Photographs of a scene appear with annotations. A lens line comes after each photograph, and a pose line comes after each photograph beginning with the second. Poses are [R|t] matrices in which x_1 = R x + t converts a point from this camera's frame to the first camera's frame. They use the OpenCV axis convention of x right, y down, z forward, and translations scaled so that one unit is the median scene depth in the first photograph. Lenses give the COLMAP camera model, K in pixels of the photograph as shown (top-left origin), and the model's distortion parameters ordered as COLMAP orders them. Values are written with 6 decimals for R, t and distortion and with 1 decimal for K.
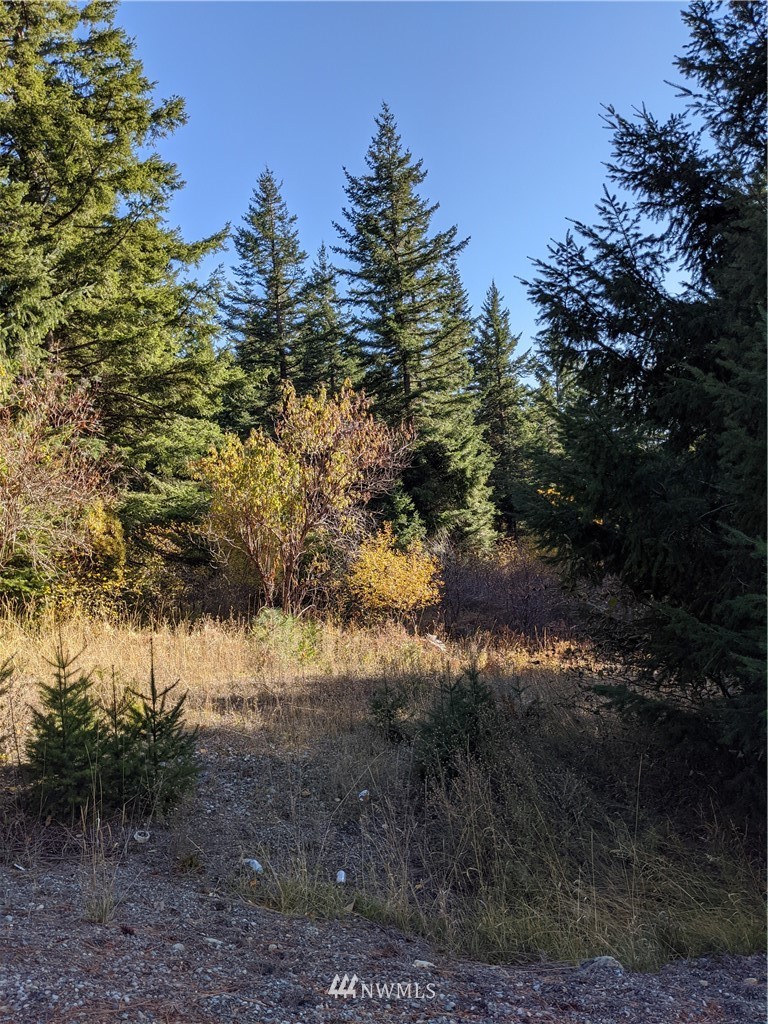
lens RADIAL K [[800.3, 0, 389.3], [0, 800.3, 513.7], [0, 0, 1]] dist [0.031720, -0.045163]
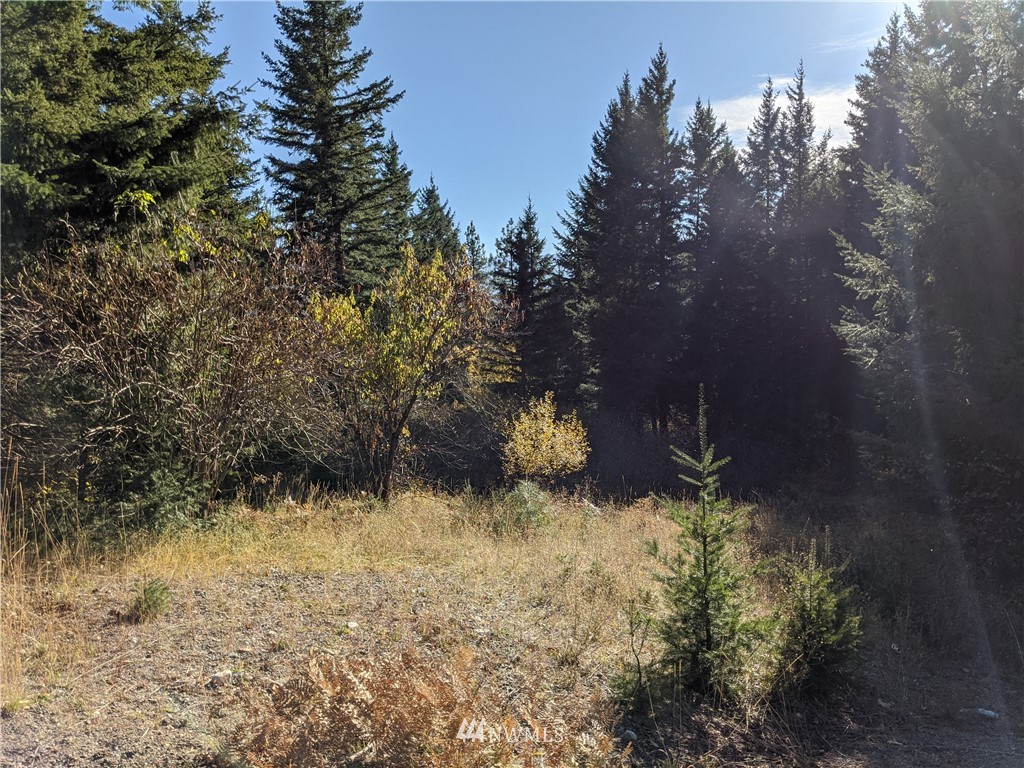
lens RADIAL K [[800.3, 0, 511.8], [0, 800.3, 391.1], [0, 0, 1]] dist [0.031720, -0.045163]
pose [[0.923968, 0.002748, 0.382459, -0.147087], [-0.015656, 0.999408, 0.030642, -0.006709], [-0.382148, -0.034300, 0.923464, 0.021808]]
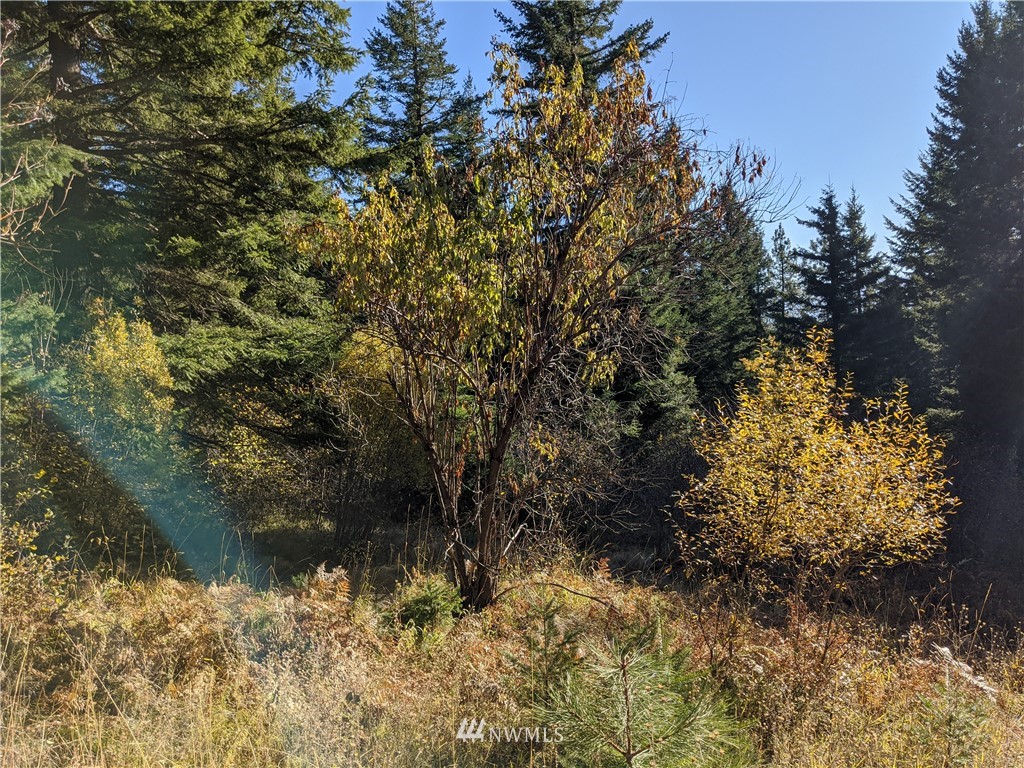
lens RADIAL K [[800.3, 0, 509.8], [0, 800.3, 375.5], [0, 0, 1]] dist [0.031720, -0.045163]
pose [[0.999951, 0.009659, -0.002337, -0.047421], [-0.009724, 0.999514, -0.029633, 0.014602], [0.002049, 0.029655, 0.999558, 0.211440]]
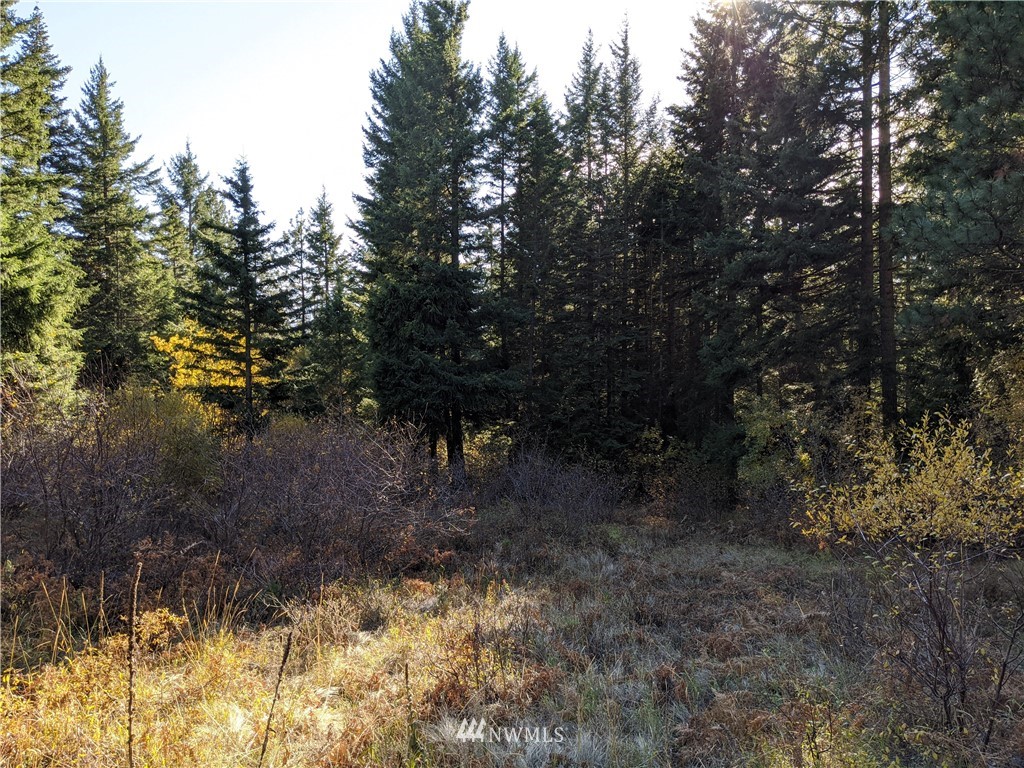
lens RADIAL K [[800.3, 0, 513.5], [0, 800.3, 385.6], [0, 0, 1]] dist [0.031720, -0.045163]
pose [[0.831747, 0.030753, 0.554303, 0.058818], [-0.020652, 0.999487, -0.024463, 0.026417], [-0.554771, 0.008900, 0.831955, 0.237949]]
